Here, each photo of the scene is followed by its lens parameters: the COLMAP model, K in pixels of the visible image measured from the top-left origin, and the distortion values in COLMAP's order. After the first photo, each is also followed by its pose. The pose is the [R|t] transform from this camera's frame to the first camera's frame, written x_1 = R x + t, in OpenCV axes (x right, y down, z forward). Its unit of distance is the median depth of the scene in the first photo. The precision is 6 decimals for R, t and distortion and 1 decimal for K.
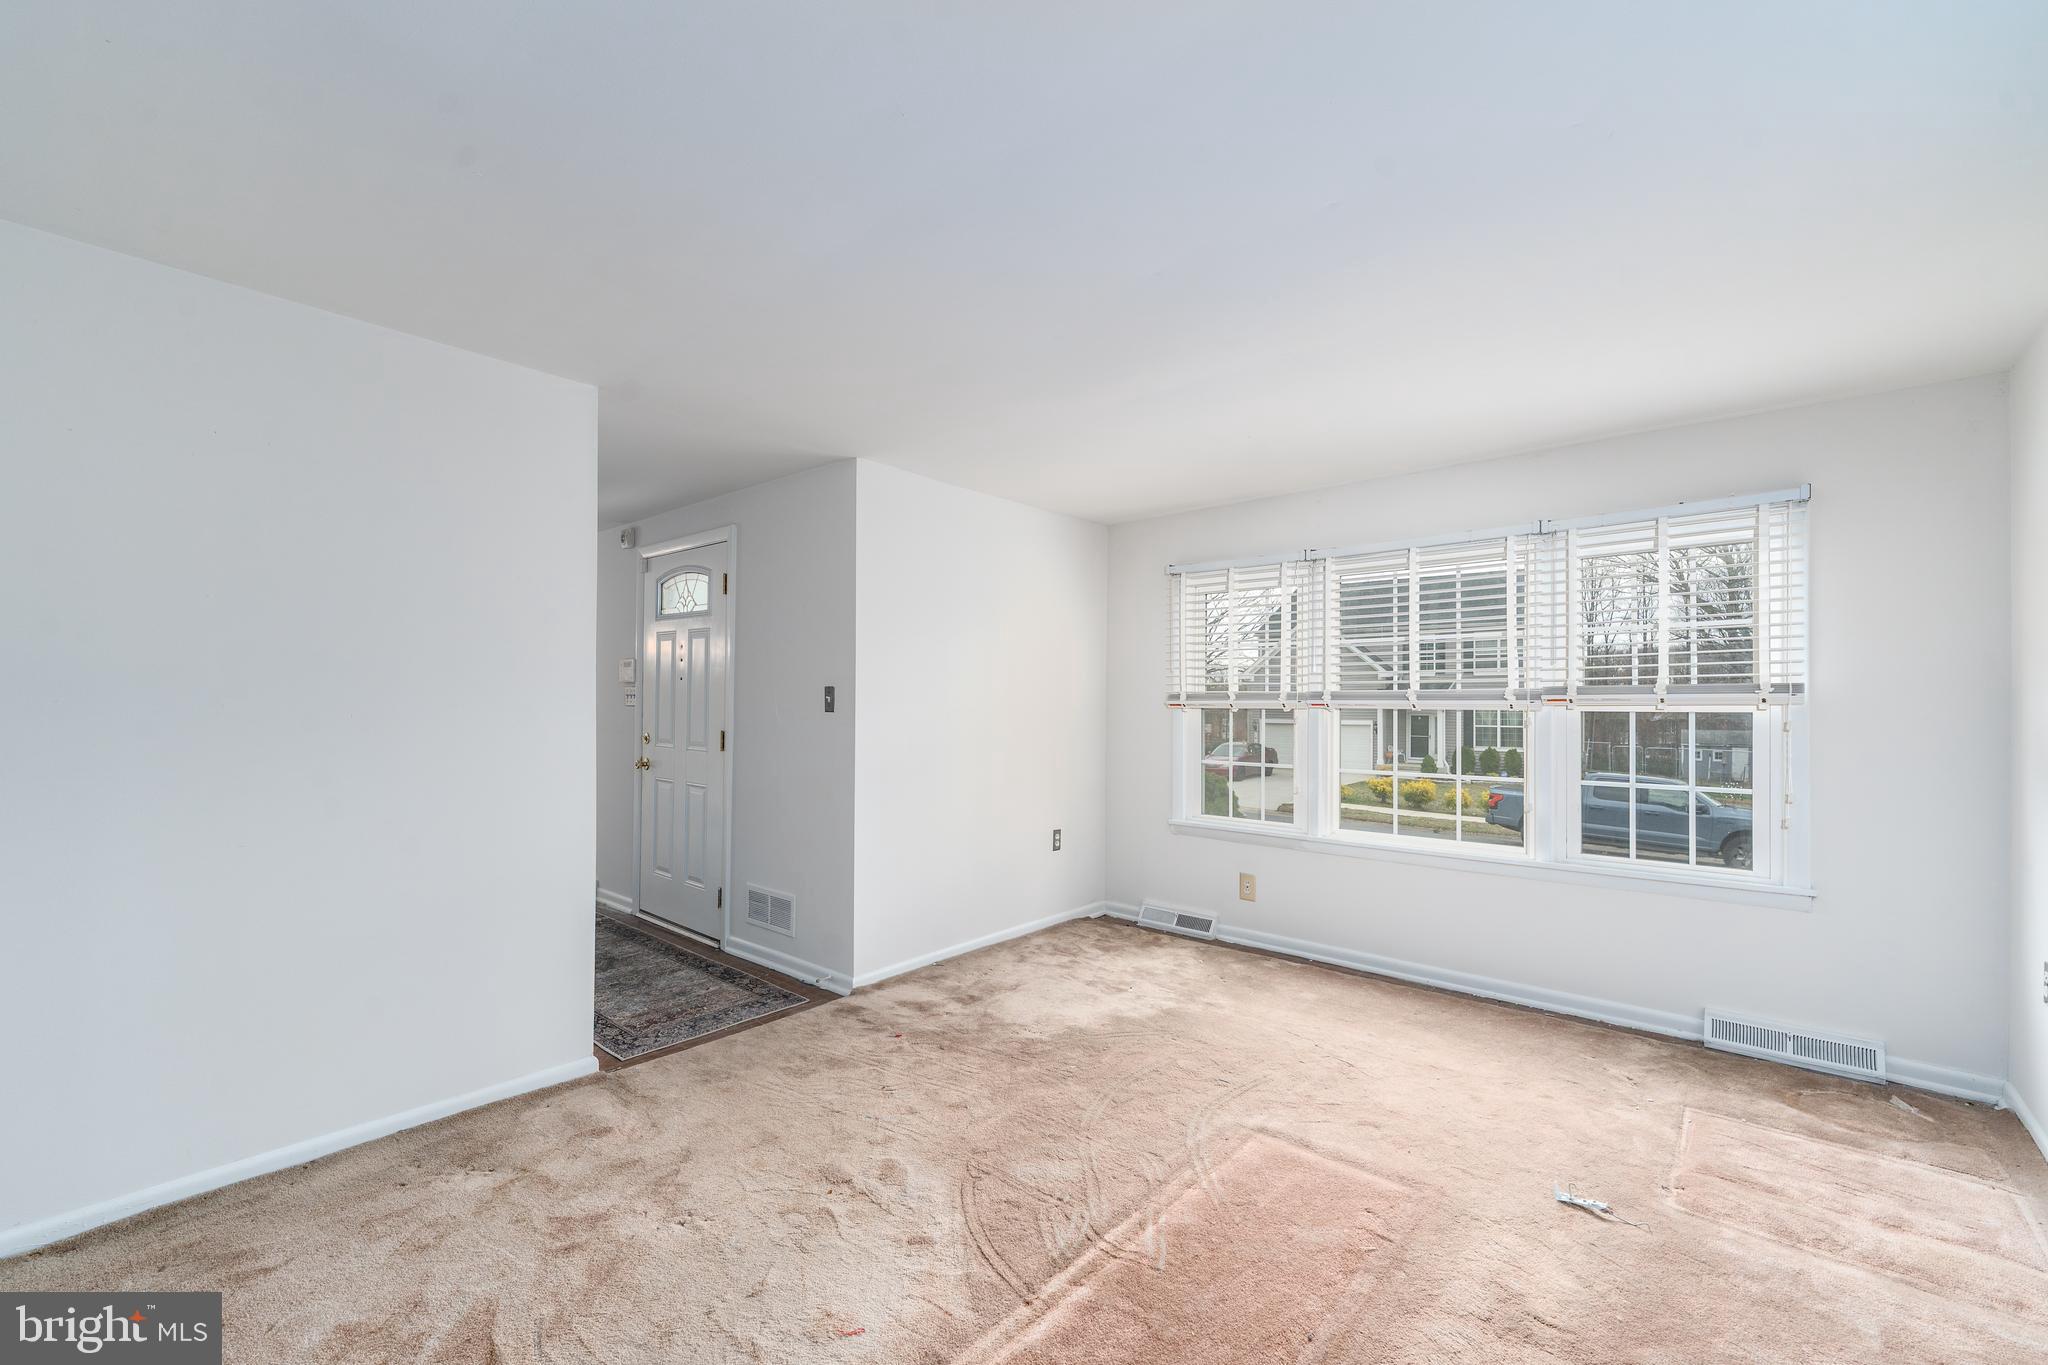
lens RADIAL K [[832.6, 0, 1025.4], [0, 832.6, 687.7], [0, 0, 1]] dist [-0.002438, -0.000768]
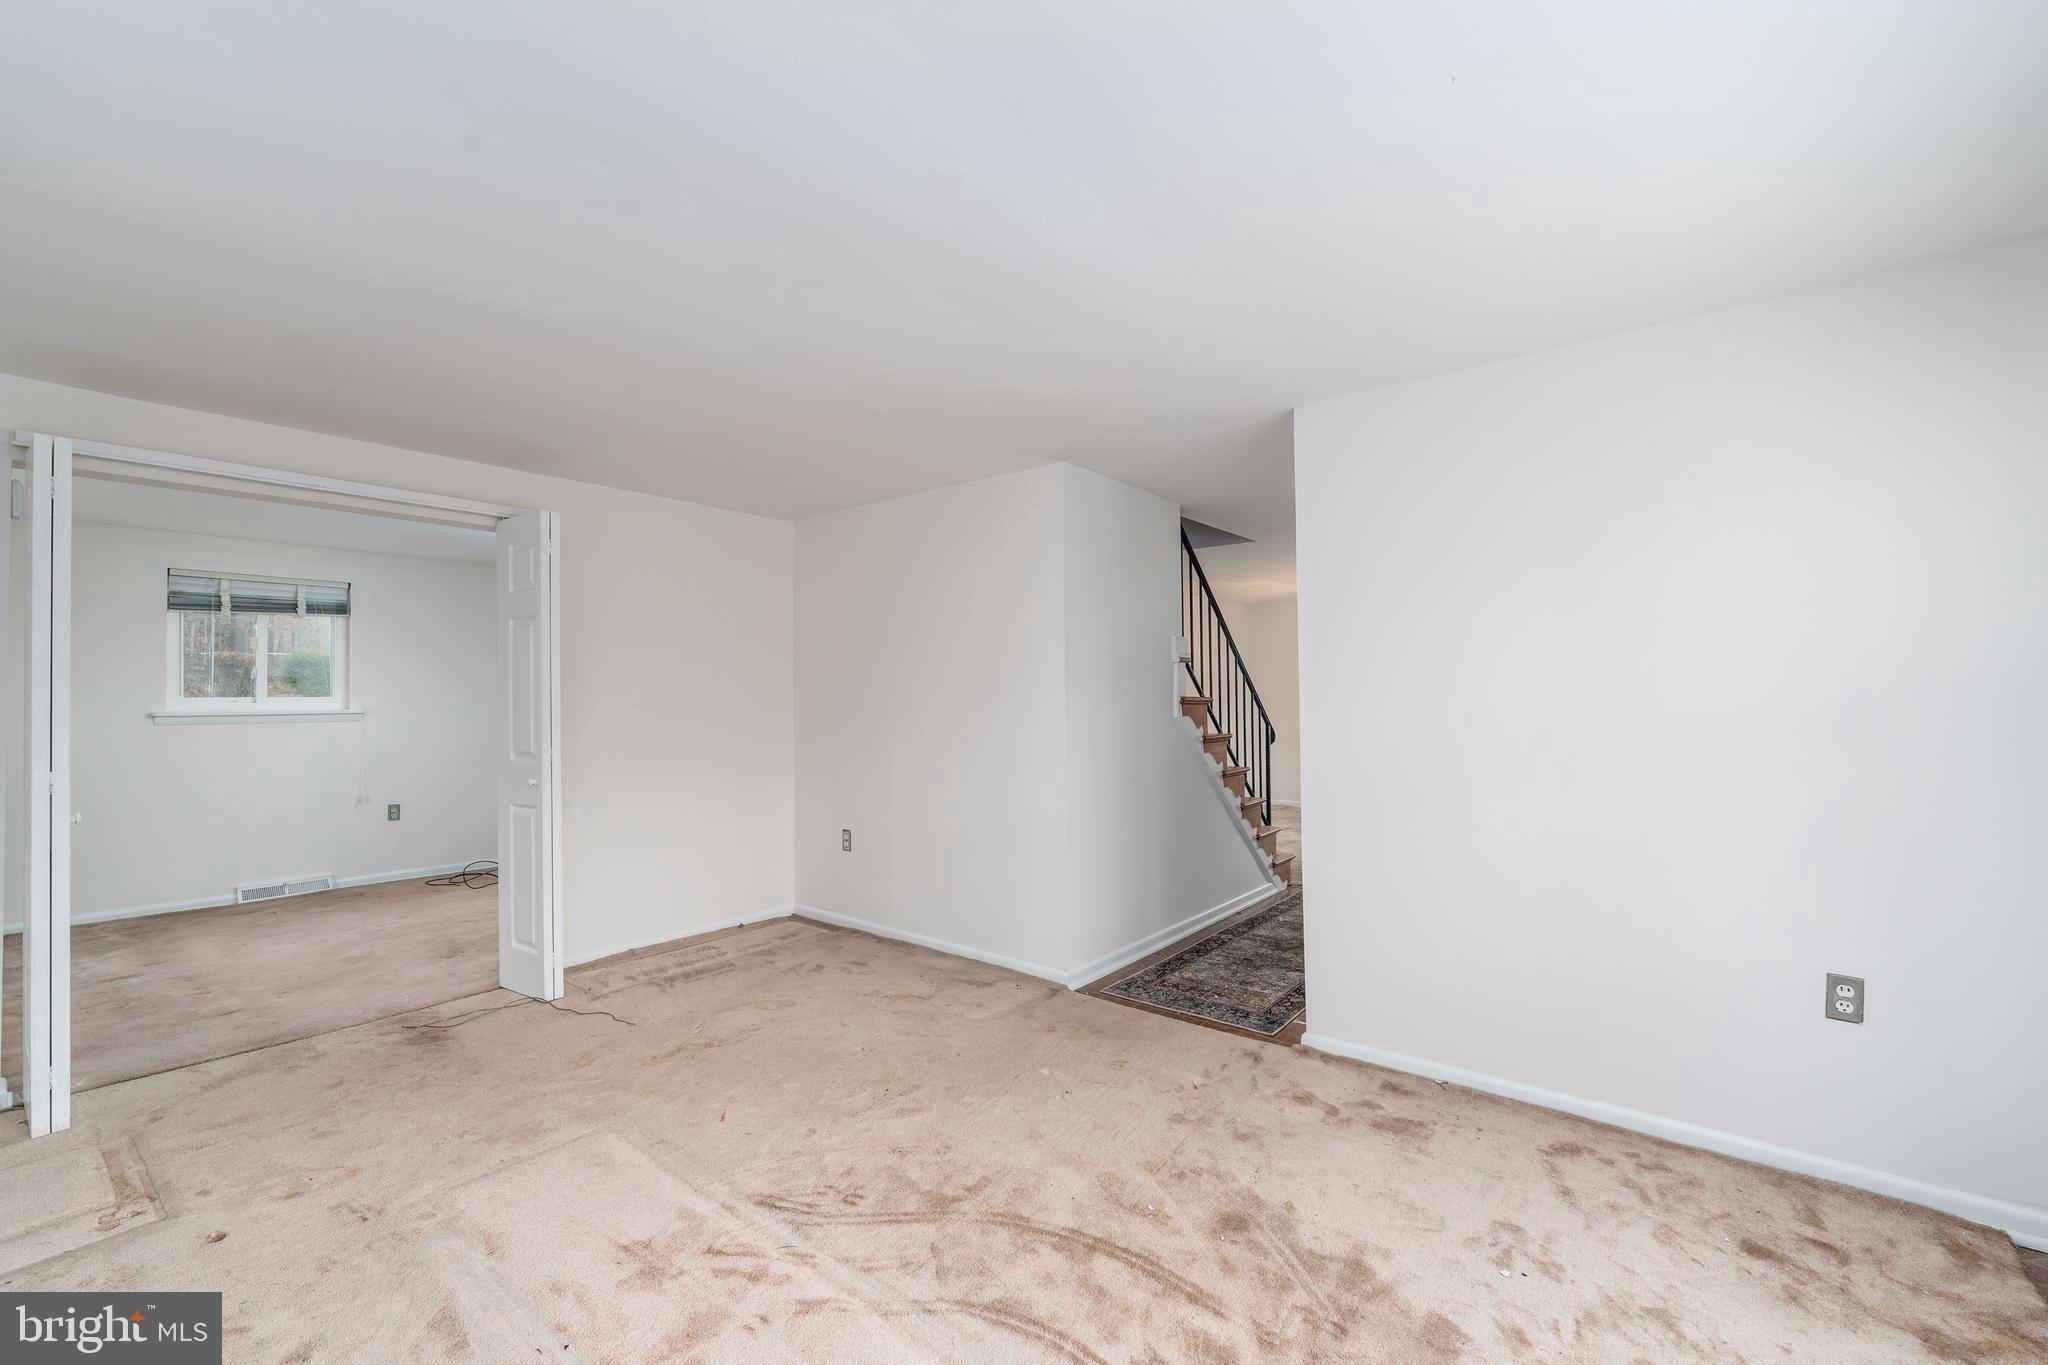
lens RADIAL K [[832.6, 0, 1024.6], [0, 832.6, 692.7], [0, 0, 1]] dist [-0.002438, -0.000768]
pose [[0.029664, -0.014847, -0.999450, 0.592043], [0.025244, 0.999582, -0.014100, 0.012114], [0.999241, -0.024812, 0.030026, 0.667041]]
